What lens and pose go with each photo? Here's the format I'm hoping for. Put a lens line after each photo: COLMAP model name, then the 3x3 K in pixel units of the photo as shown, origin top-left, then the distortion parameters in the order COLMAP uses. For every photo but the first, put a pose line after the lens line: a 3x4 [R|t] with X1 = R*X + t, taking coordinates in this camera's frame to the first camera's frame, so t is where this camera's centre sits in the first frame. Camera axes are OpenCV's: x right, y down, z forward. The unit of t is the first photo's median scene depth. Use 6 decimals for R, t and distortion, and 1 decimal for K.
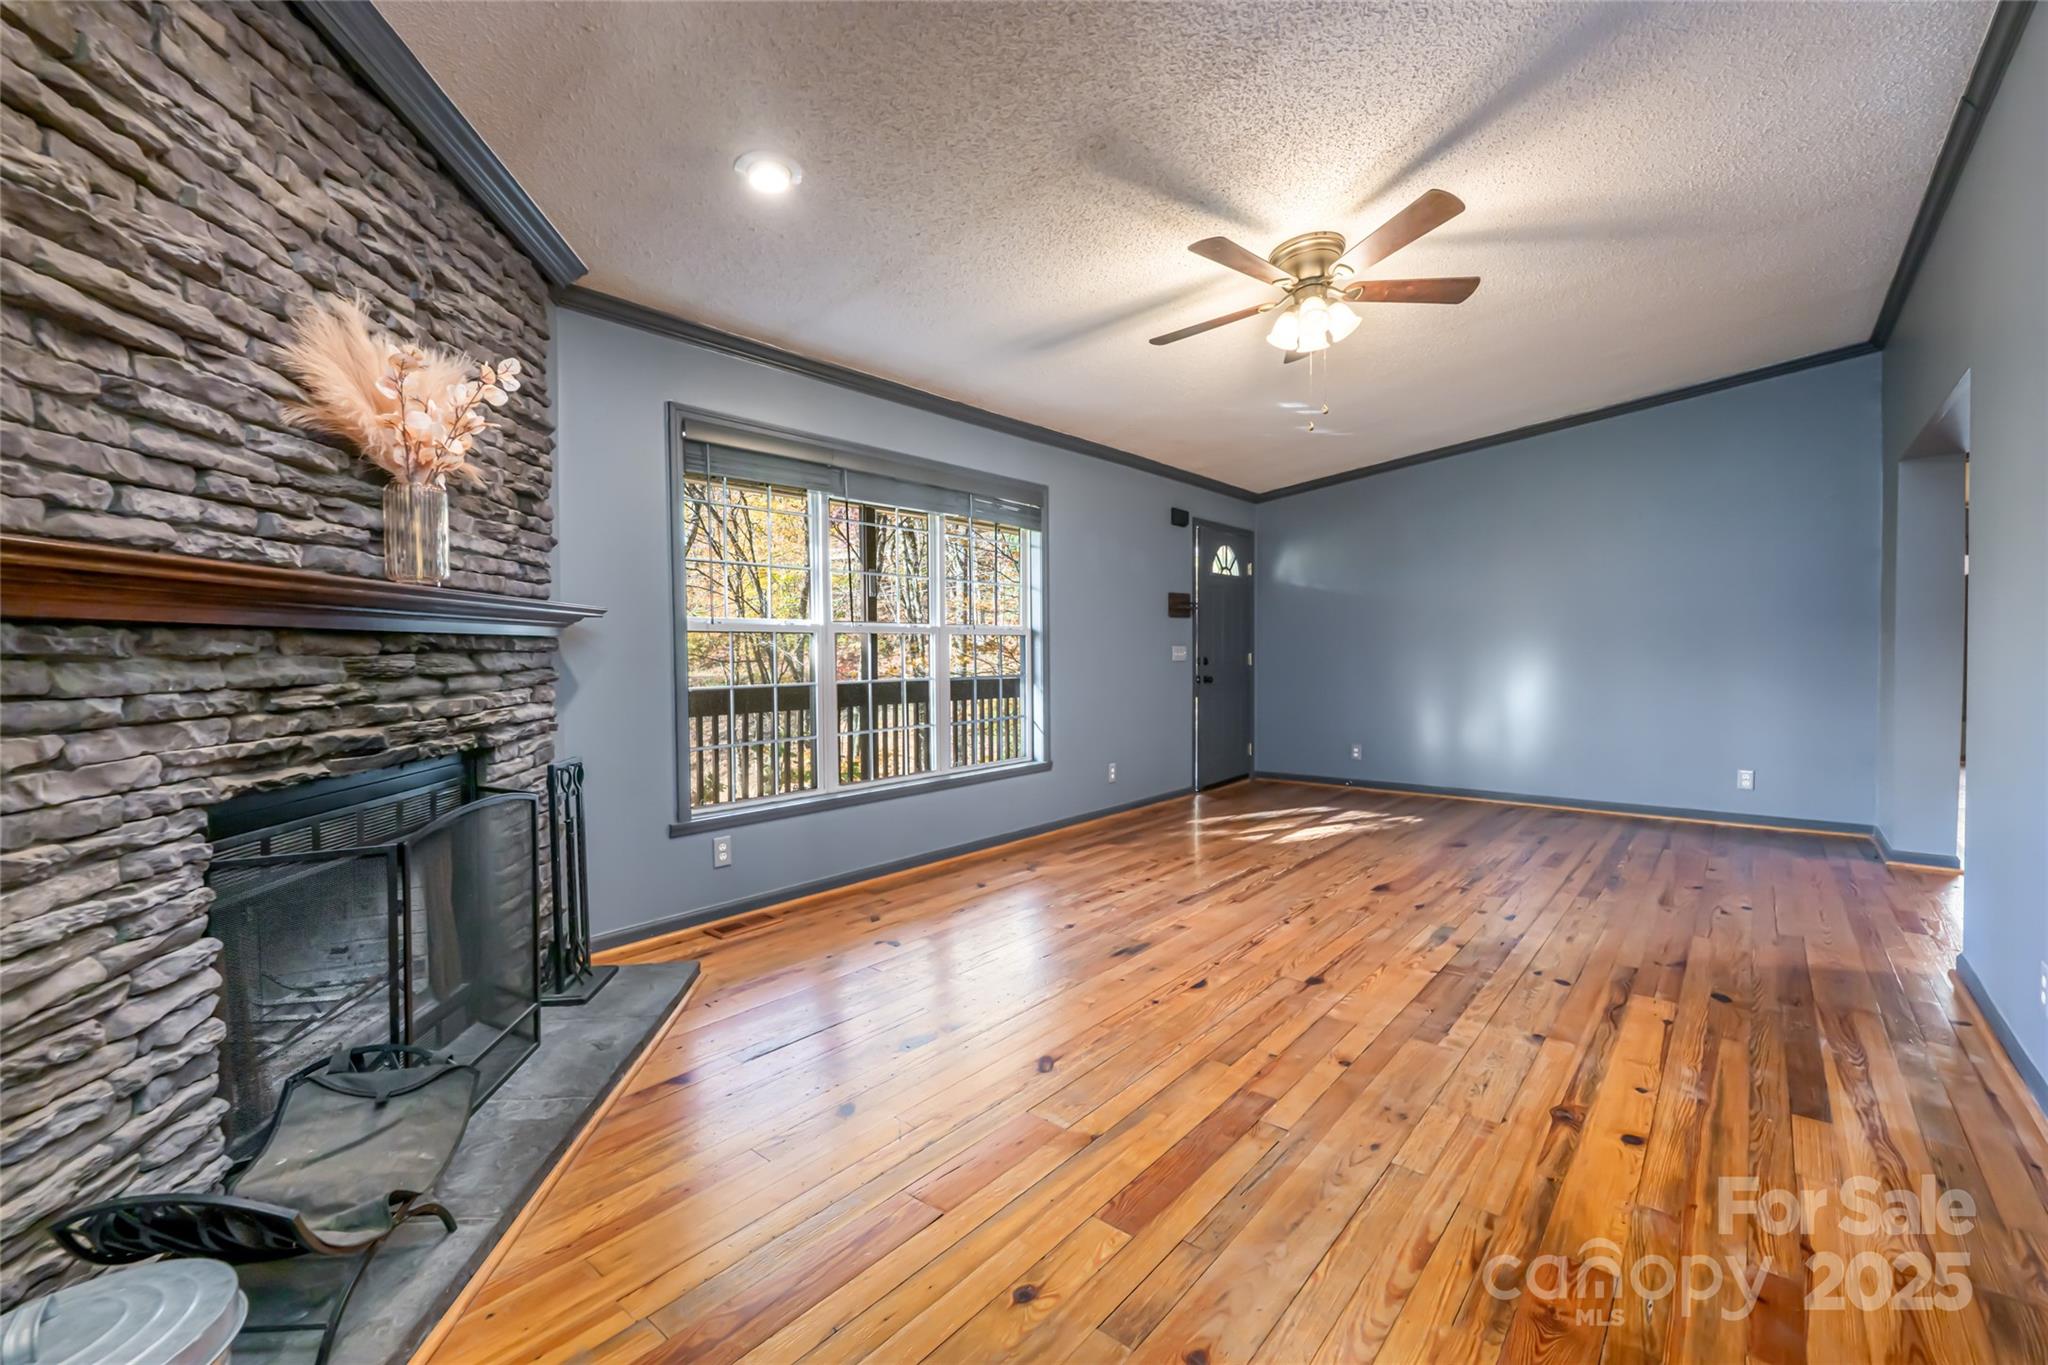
lens RADIAL K [[888.1, 0, 1024.0], [0, 888.1, 682.5], [0, 0, 1]] dist [-0.000356, -0.000003]
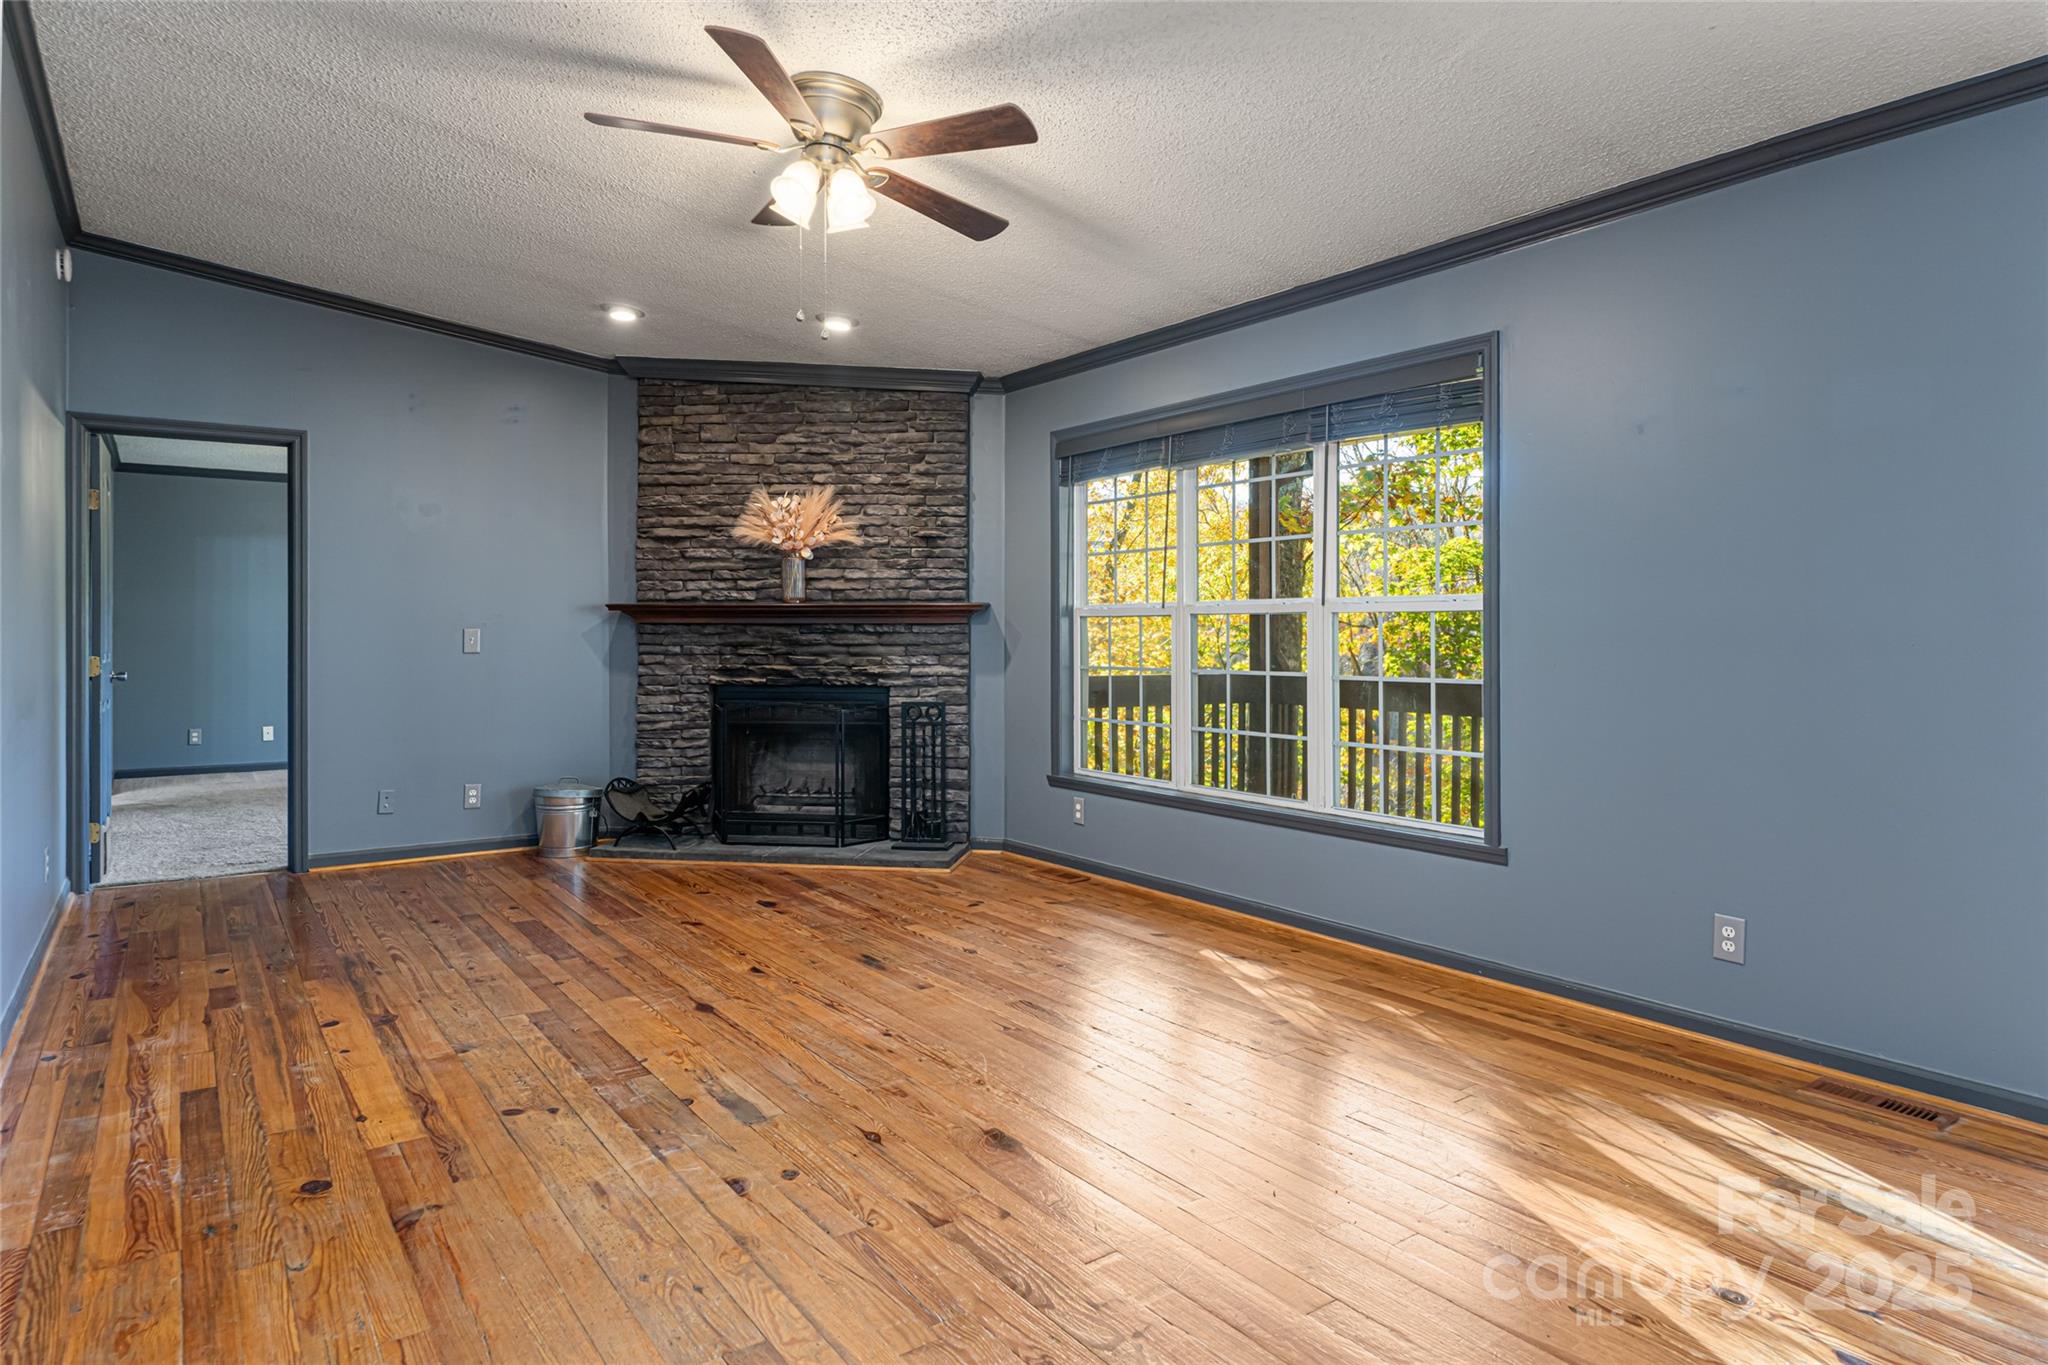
lens RADIAL K [[1183.5, 0, 1020.1], [0, 1183.5, 642.3], [0, 0, 1]] dist [-0.001234, -0.000245]
pose [[-0.256882, 0.014916, -0.966328, 1.829294], [-0.035656, 0.999054, 0.024900, -0.095183], [0.965785, 0.040851, -0.256107, 2.100779]]
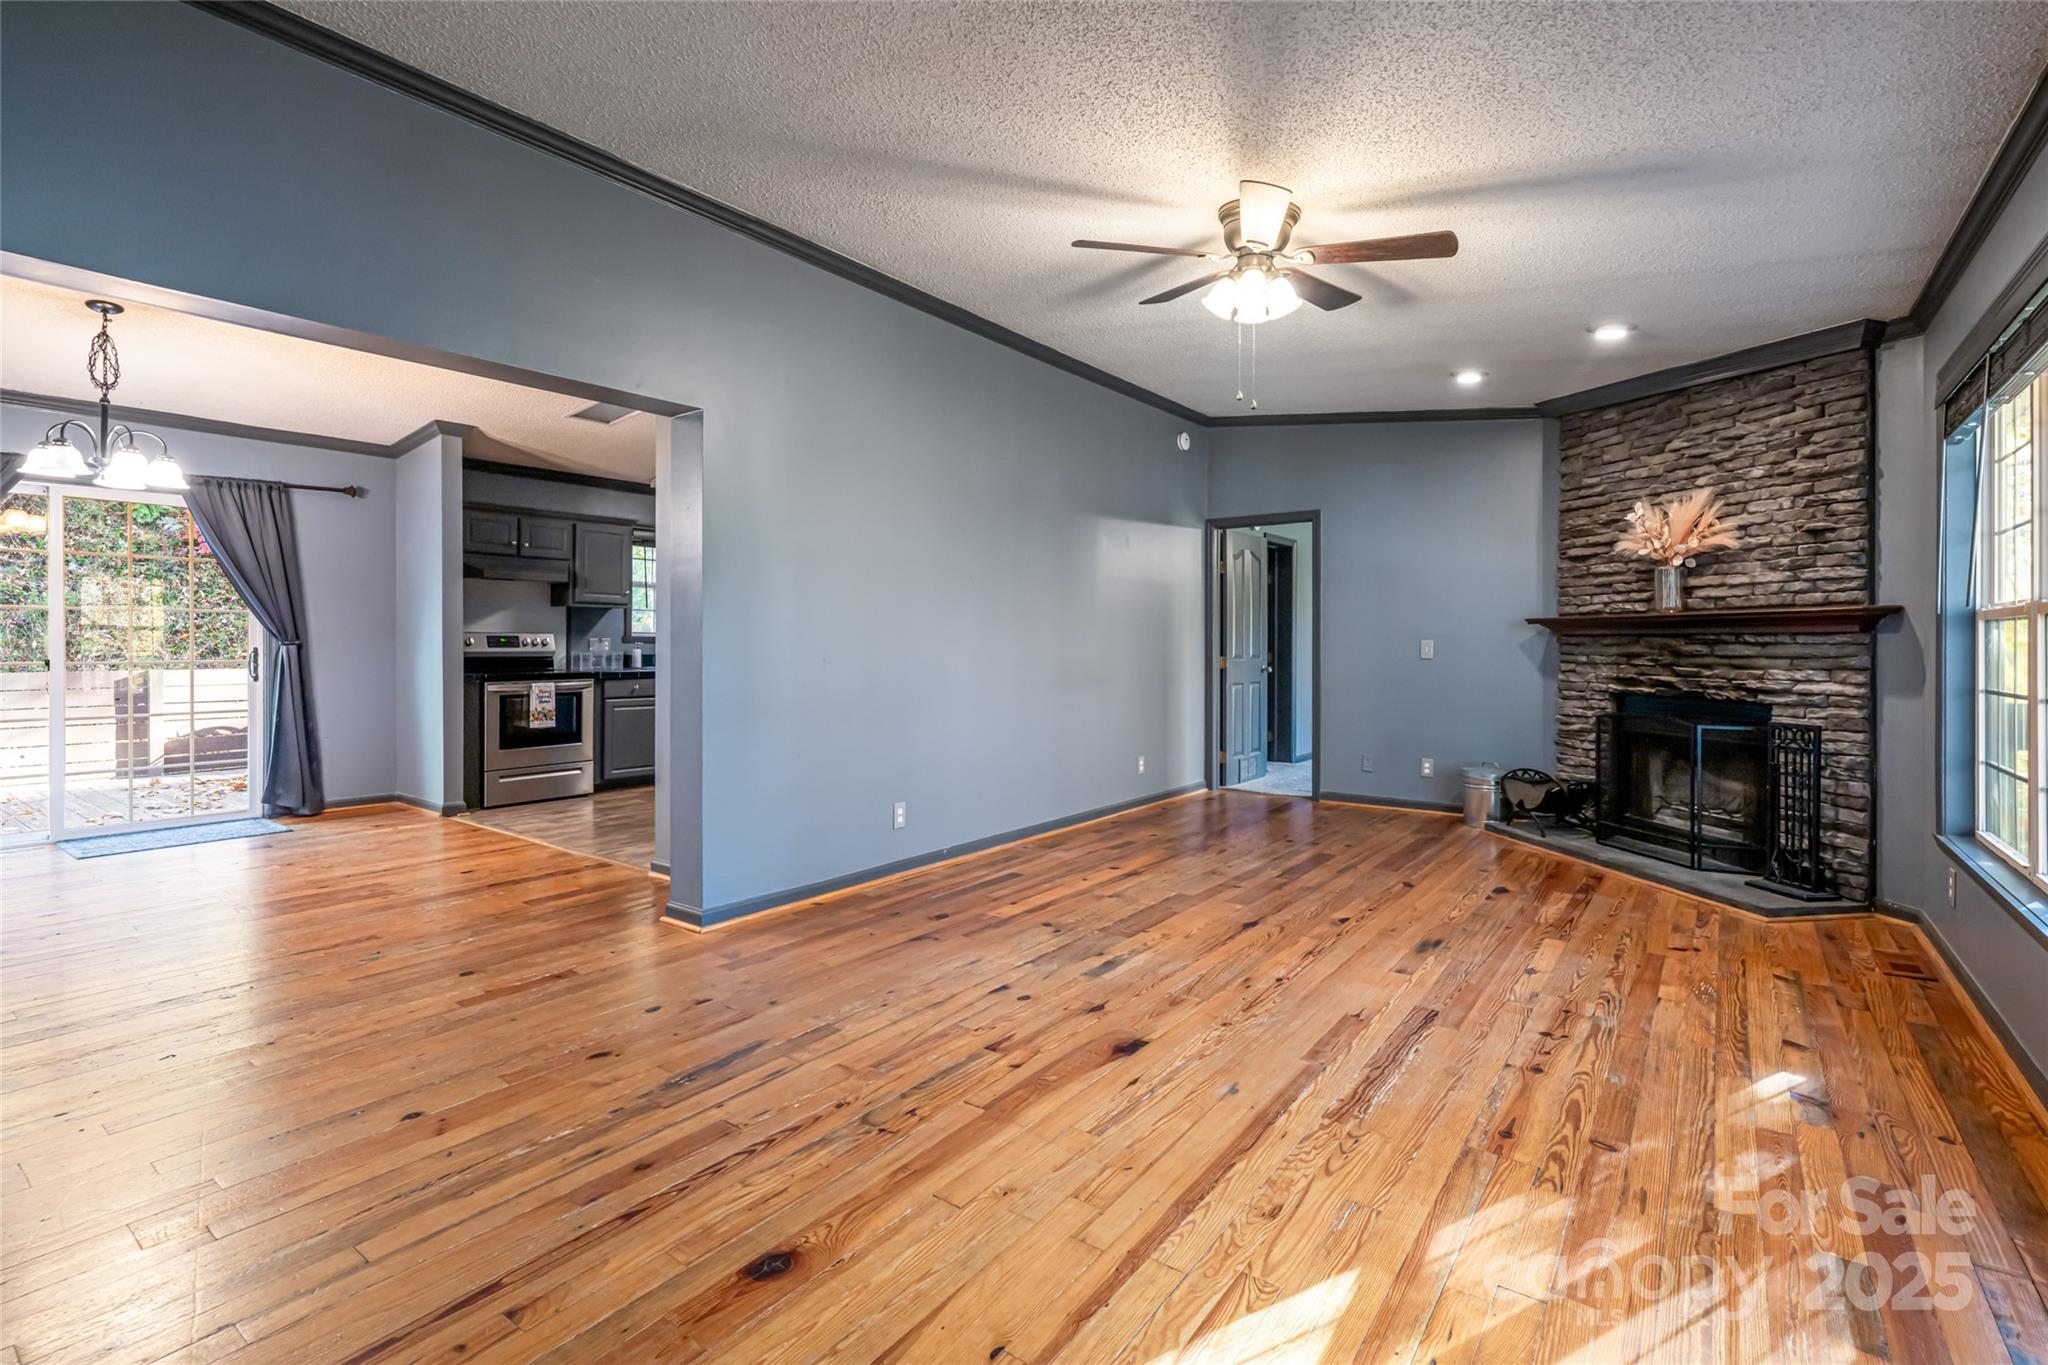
lens RADIAL K [[938.9, 0, 1025.4], [0, 938.9, 649.9], [0, 0, 1]] dist [-0.000412, -0.000018]
pose [[-0.998517, 0.006733, -0.054030, 0.912920], [0.004258, 0.998942, 0.045786, -0.118922], [0.054281, 0.045488, -0.997489, 2.922548]]
